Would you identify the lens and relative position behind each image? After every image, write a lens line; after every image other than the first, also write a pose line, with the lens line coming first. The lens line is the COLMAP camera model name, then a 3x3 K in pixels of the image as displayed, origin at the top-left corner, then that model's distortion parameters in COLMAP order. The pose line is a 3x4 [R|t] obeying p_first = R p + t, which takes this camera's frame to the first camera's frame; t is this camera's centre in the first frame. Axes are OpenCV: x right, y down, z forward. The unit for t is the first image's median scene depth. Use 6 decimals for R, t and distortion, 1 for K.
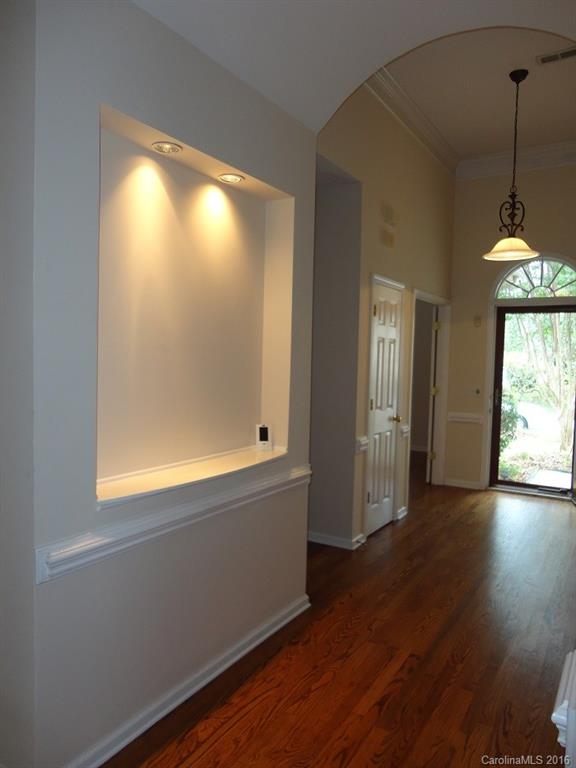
lens RADIAL K [[550.9, 0, 289.4], [0, 550.9, 384.0], [0, 0, 1]] dist [-0.010375, -0.000628]
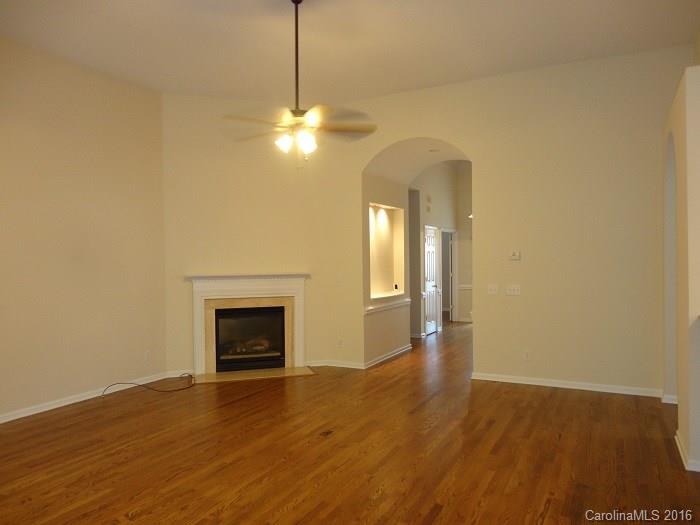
lens RADIAL K [[502.1, 0, 350.8], [0, 502.1, 261.0], [0, 0, 1]] dist [-0.010375, -0.000628]
pose [[0.997617, -0.034930, 0.059504, -0.260307], [0.037473, 0.998408, -0.042166, 0.032189], [-0.057936, 0.044296, 0.997337, -0.993333]]
